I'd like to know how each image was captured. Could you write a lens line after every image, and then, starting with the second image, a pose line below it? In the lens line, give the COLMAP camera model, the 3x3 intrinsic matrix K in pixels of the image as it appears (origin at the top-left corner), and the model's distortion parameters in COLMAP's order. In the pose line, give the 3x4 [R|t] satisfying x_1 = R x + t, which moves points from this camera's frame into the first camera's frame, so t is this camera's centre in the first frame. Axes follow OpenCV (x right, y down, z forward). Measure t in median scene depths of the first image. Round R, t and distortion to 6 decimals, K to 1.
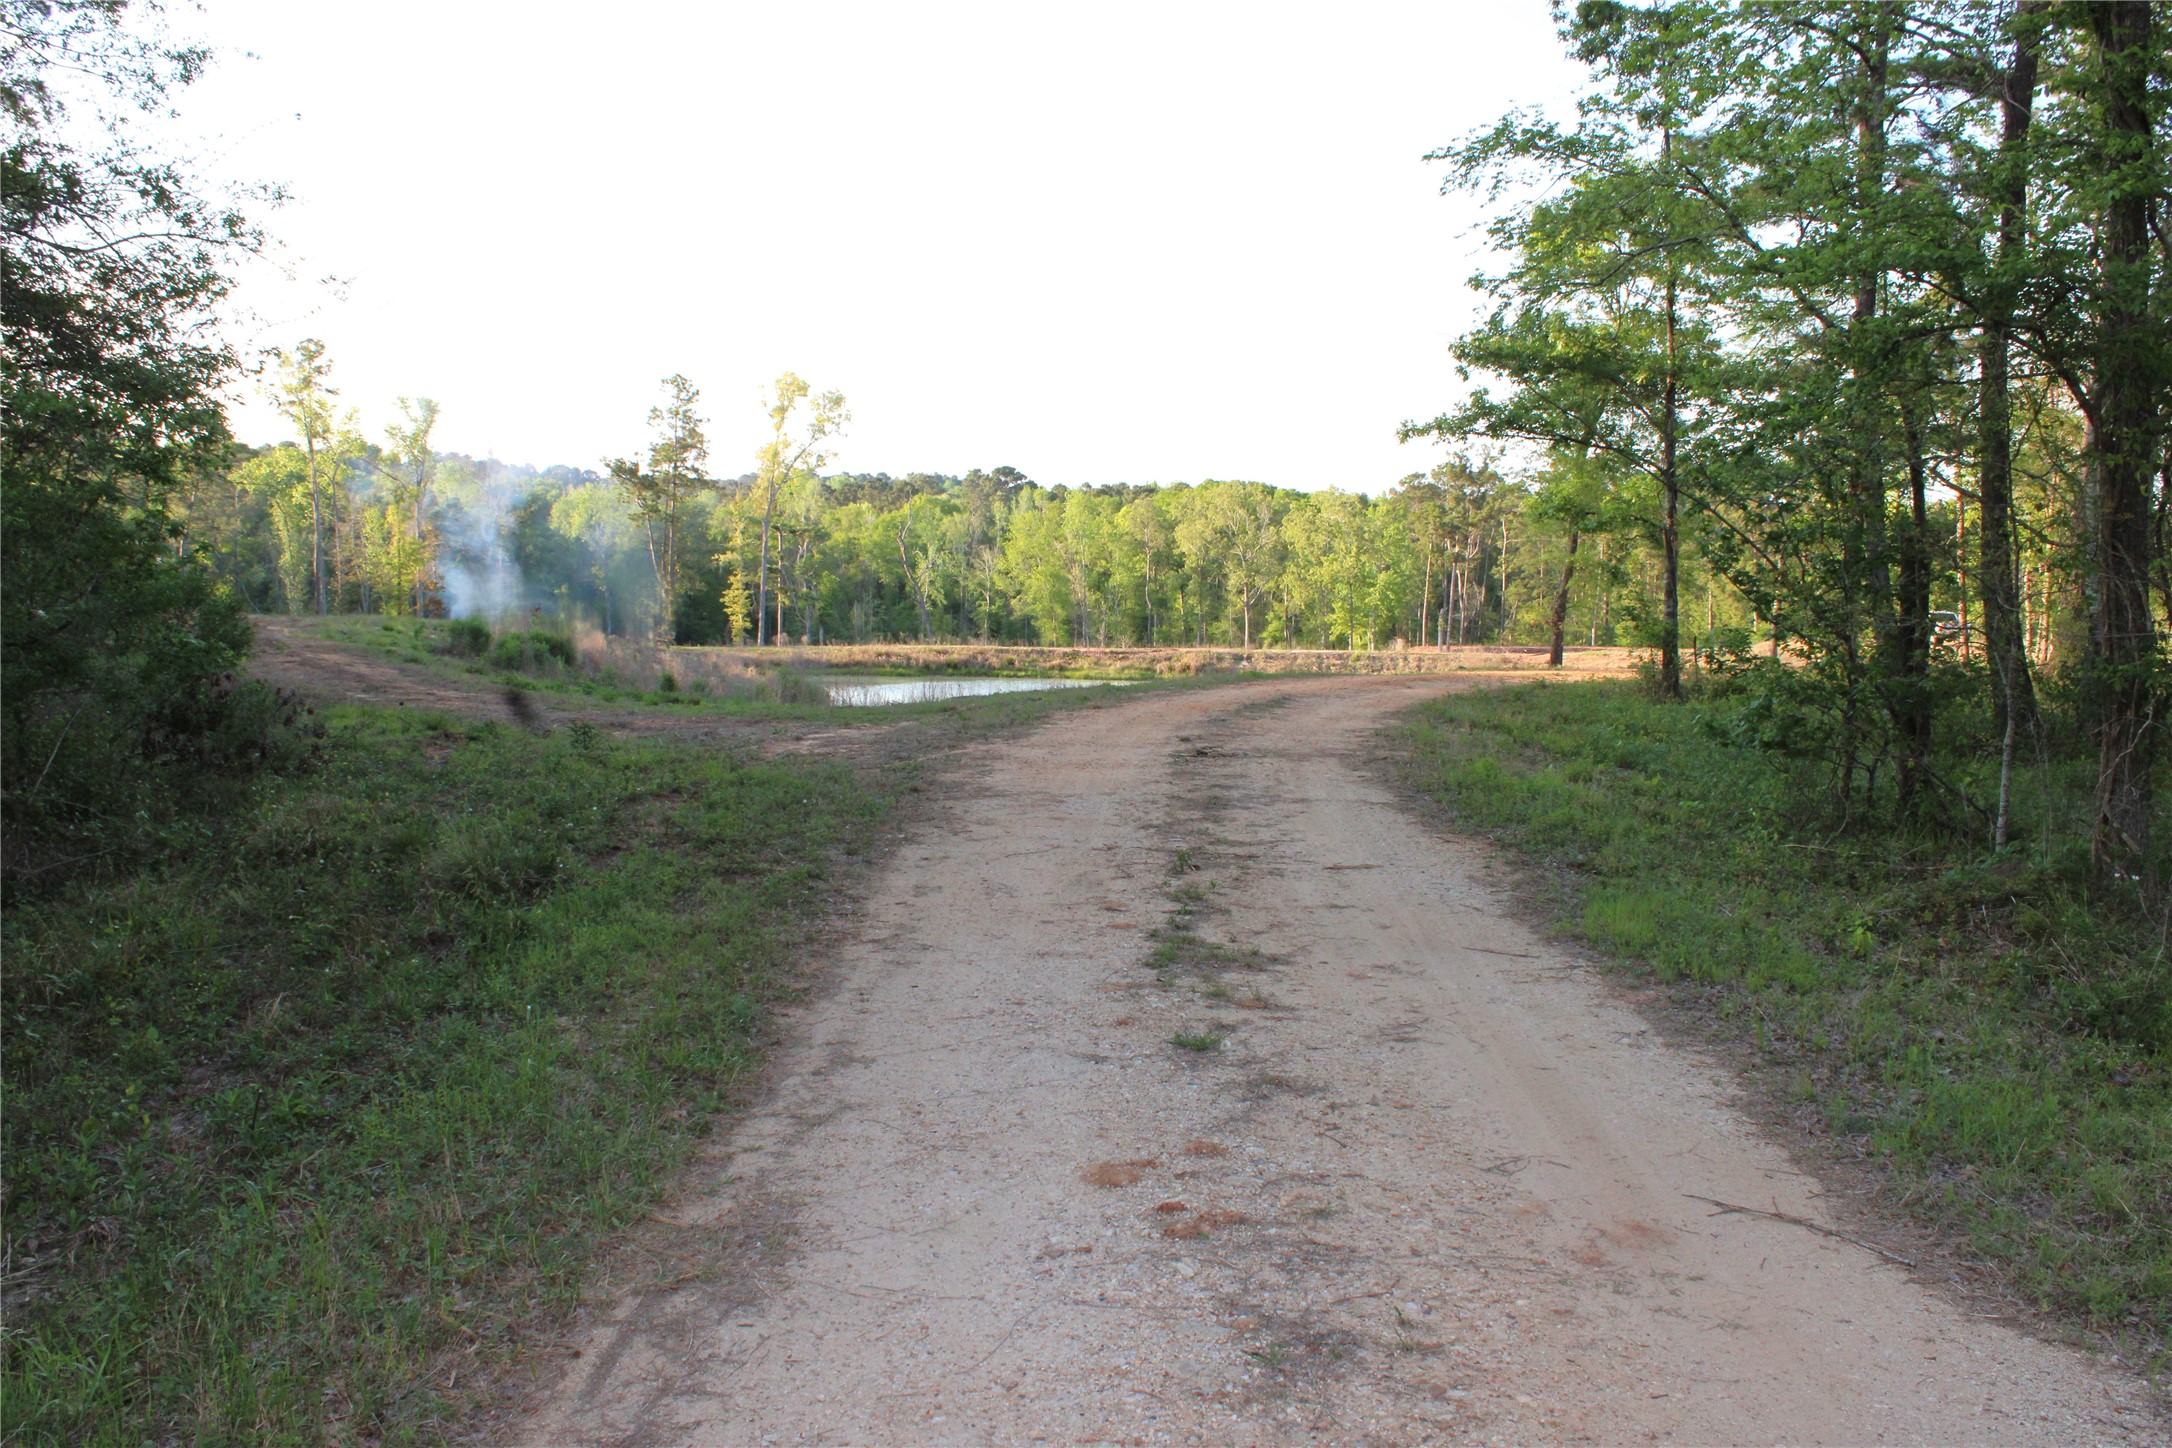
lens RADIAL K [[2266.3, 0, 1093.8], [0, 2266.3, 726.7], [0, 0, 1]] dist [-0.043220, 0.000000]
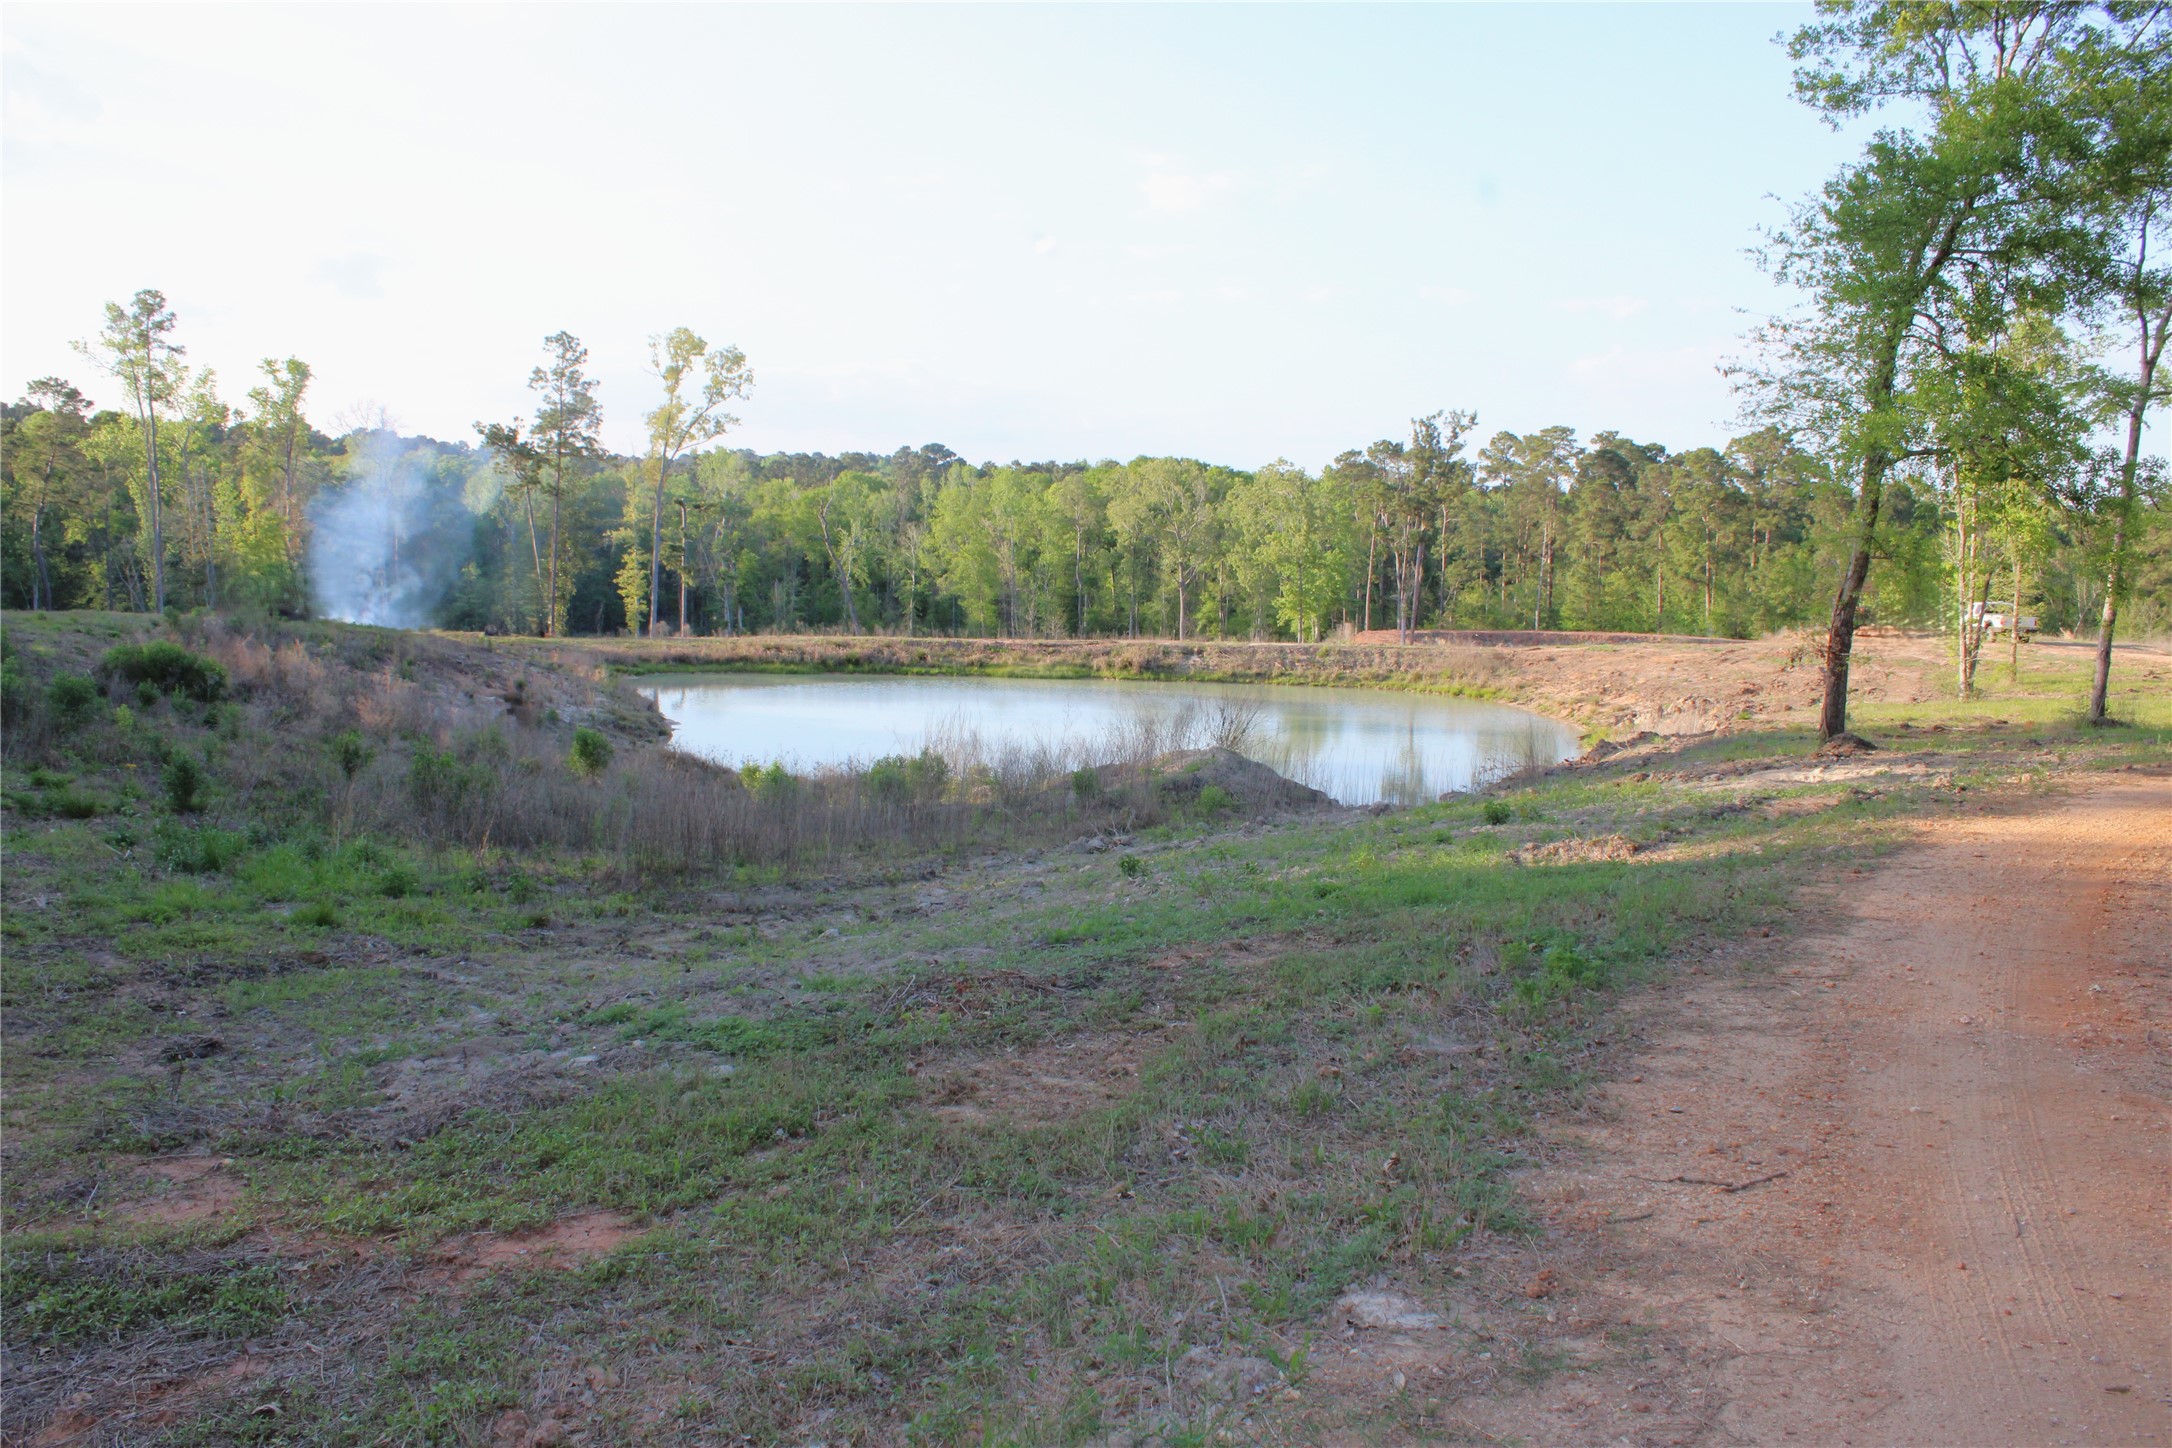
lens RADIAL K [[2059.0, 0, 1082.4], [0, 2059.0, 735.7], [0, 0, 1]] dist [-0.081601, 0.000000]
pose [[0.999611, 0.000878, 0.027877, 0.001100], [-0.001496, 0.999753, 0.022153, -0.008695], [-0.027850, -0.022186, 0.999366, 0.120484]]
